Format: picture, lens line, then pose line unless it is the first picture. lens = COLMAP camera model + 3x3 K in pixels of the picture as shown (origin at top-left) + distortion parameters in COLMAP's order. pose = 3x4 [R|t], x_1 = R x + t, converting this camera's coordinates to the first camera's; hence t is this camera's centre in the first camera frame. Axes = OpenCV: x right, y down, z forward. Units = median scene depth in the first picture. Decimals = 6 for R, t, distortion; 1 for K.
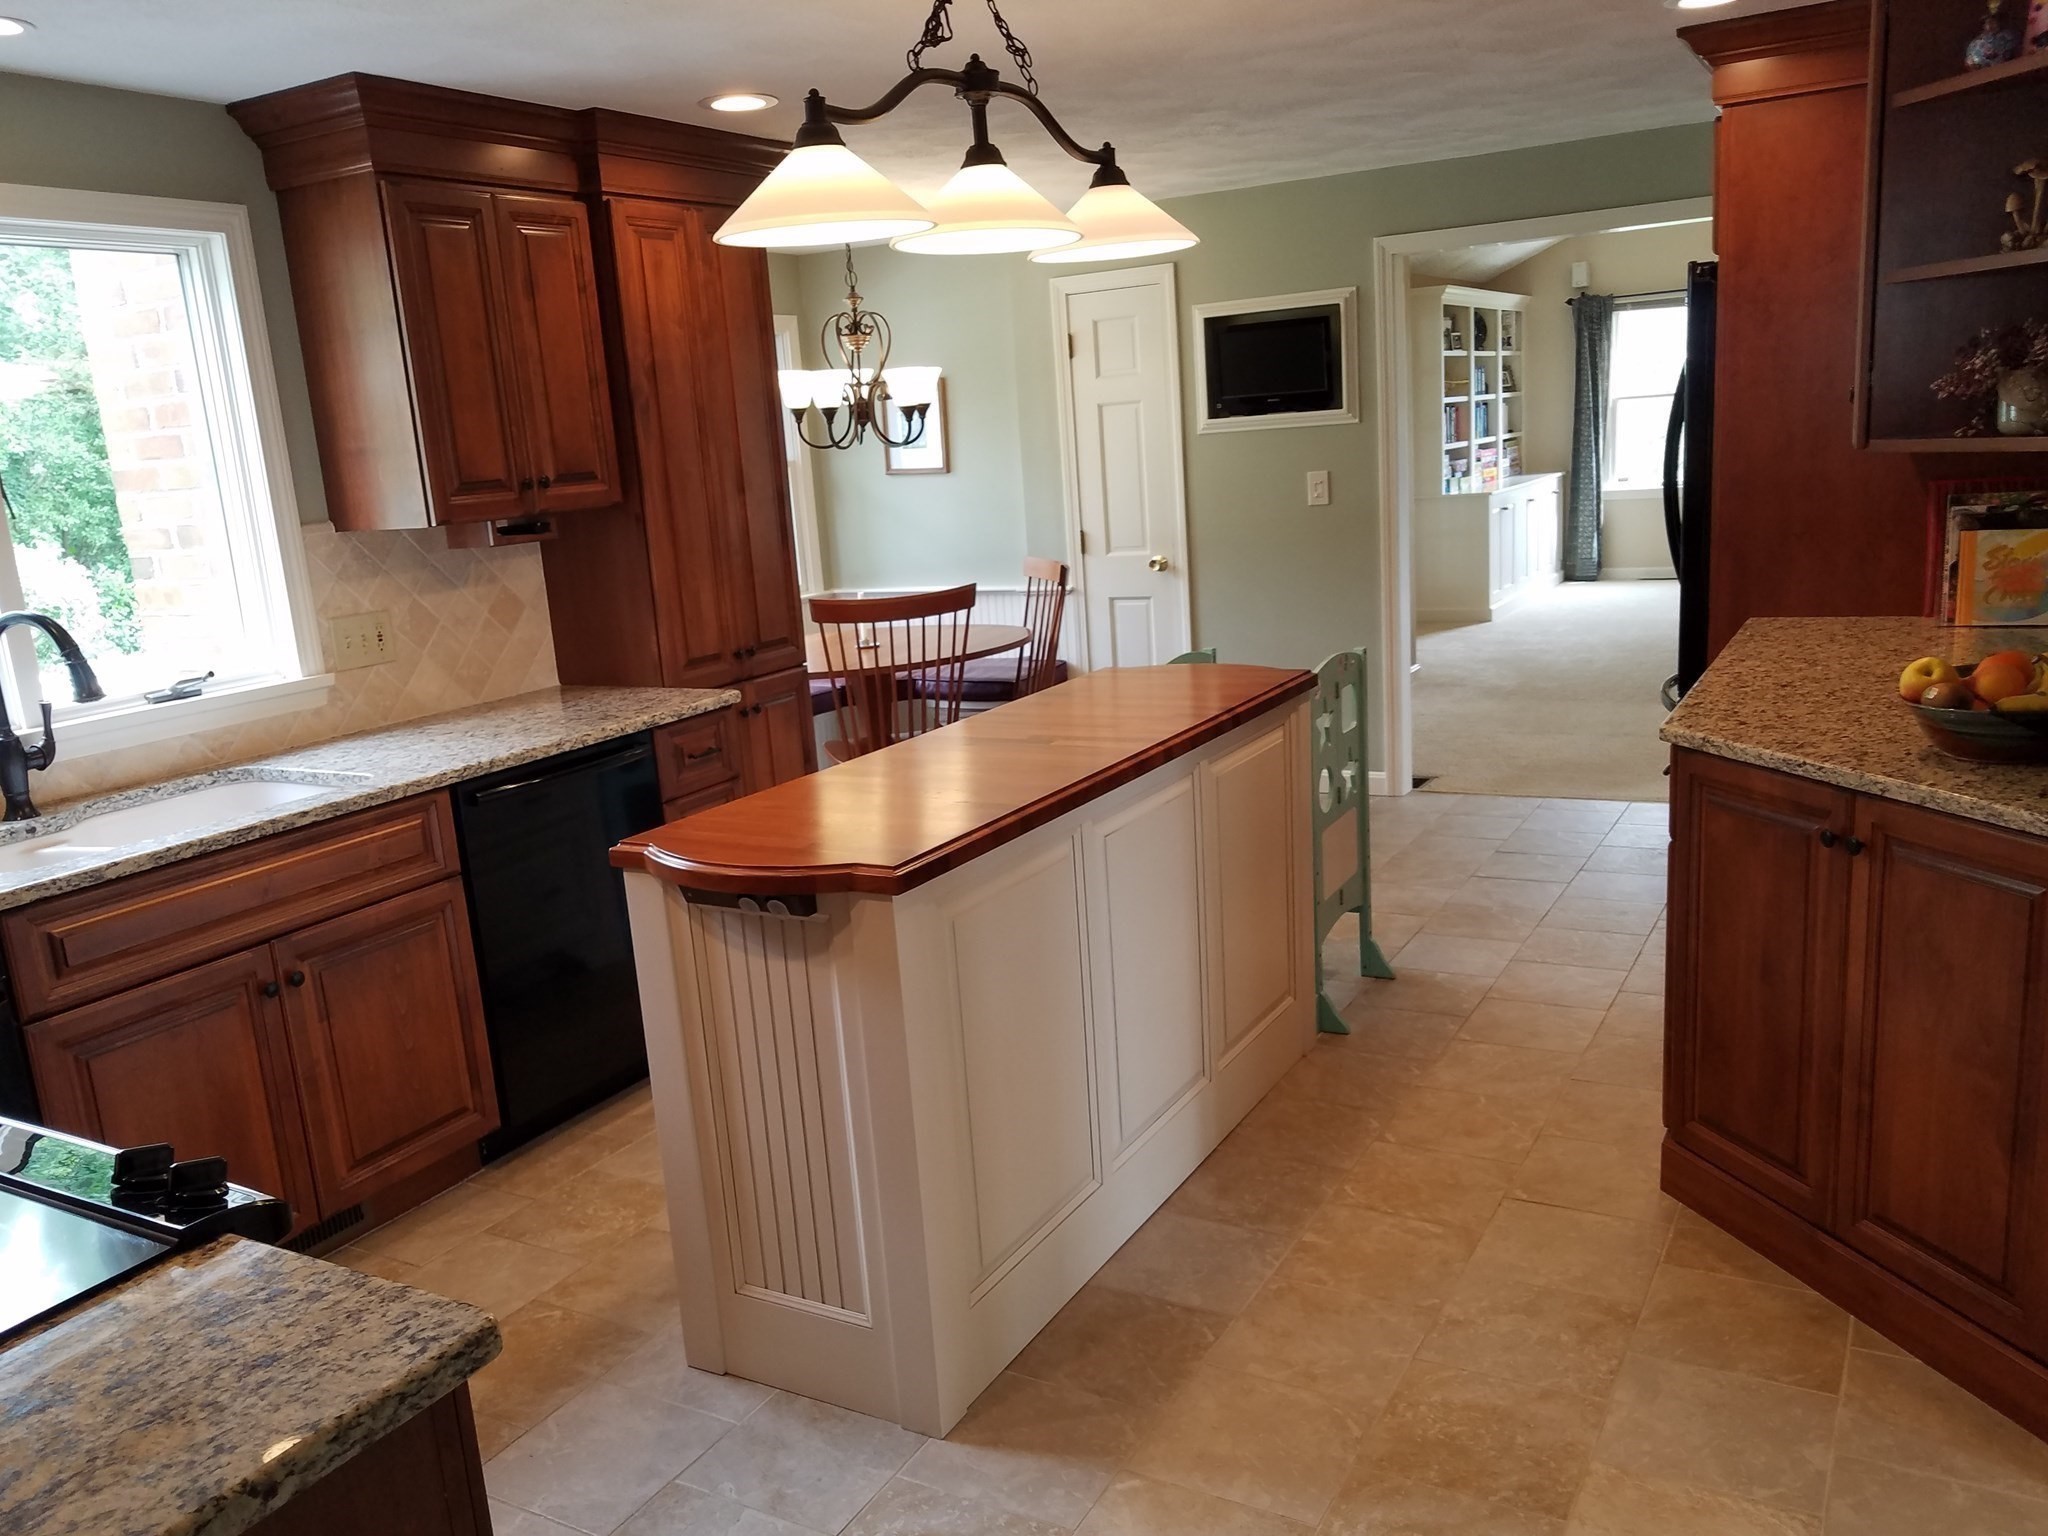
lens RADIAL K [[1604.7, 0, 1015.9], [0, 1604.7, 771.9], [0, 0, 1]] dist [0.013642, -0.000208]
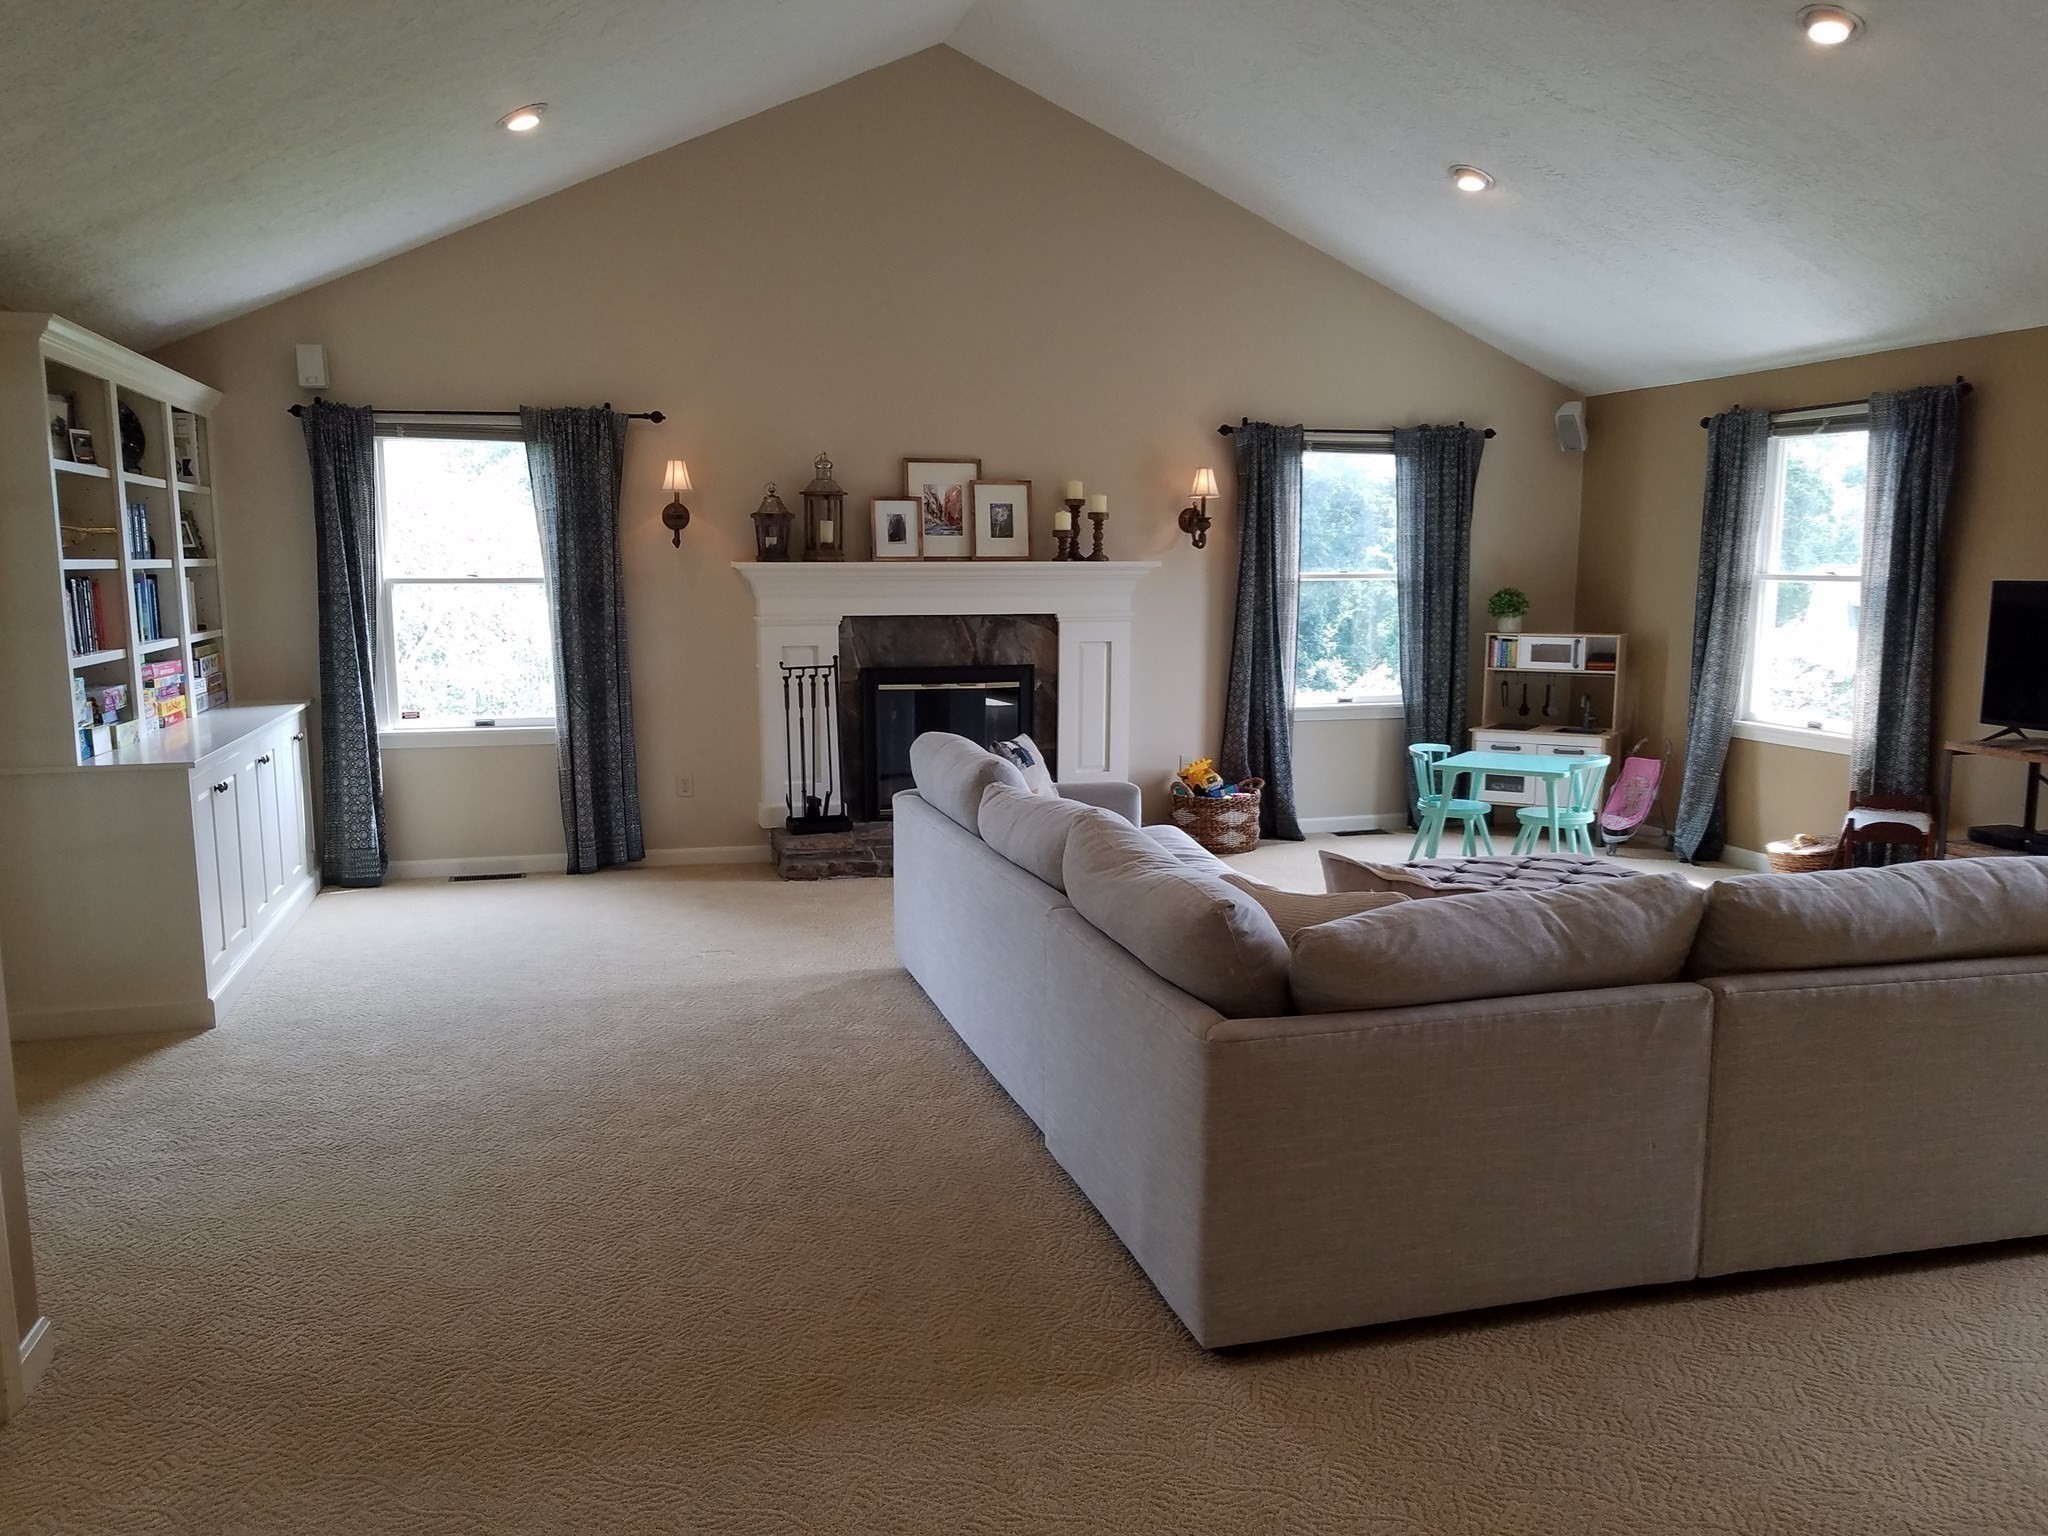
lens RADIAL K [[1604.7, 0, 1019.8], [0, 1604.7, 782.8], [0, 0, 1]] dist [0.013642, -0.000208]
pose [[0.702546, -0.034993, 0.710777, 0.114344], [0.108682, 0.992350, -0.058568, -0.100145], [-0.703290, 0.118396, 0.700974, 0.438266]]
